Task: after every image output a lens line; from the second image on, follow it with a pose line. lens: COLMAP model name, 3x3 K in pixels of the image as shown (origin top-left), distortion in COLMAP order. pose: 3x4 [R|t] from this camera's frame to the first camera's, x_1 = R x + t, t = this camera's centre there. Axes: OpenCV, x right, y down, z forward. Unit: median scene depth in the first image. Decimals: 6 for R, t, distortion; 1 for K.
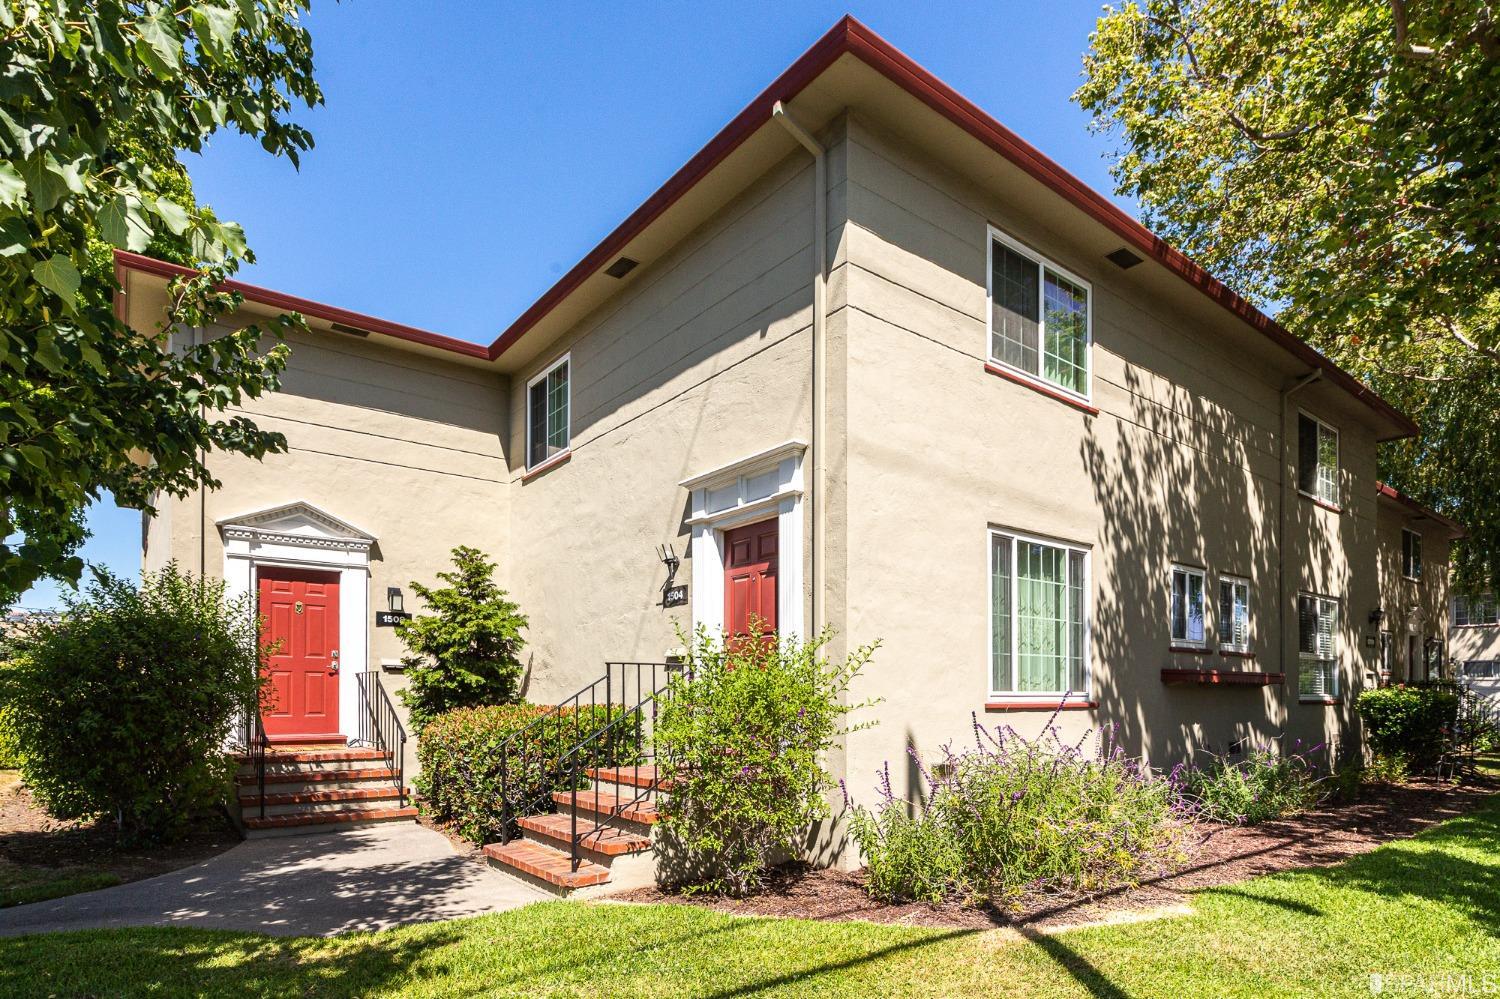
lens RADIAL K [[763.5, 0, 750.0], [0, 763.5, 499.5], [0, 0, 1]] dist [-0.000438, 0.000047]
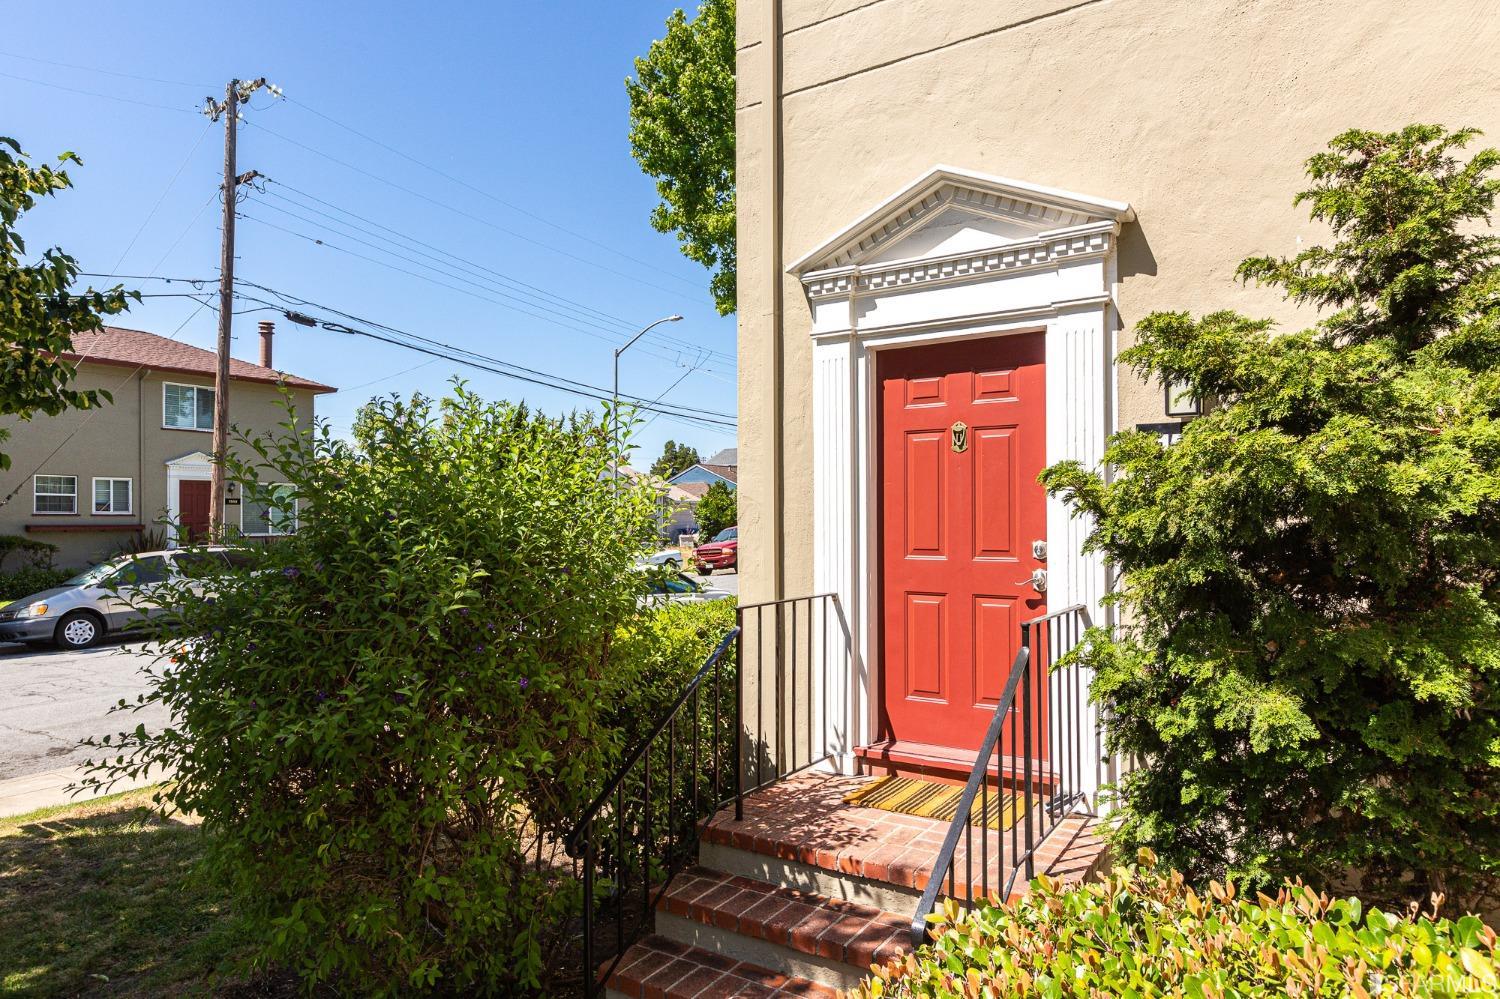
lens RADIAL K [[964.8, 0, 749.8], [0, 964.8, 559.0], [0, 0, 1]] dist [0.001647, 0.000399]
pose [[0.318959, 0.036074, -0.947082, -0.139882], [0.241772, 0.963118, 0.118109, 0.114699], [0.916412, -0.266650, 0.298473, 0.715555]]
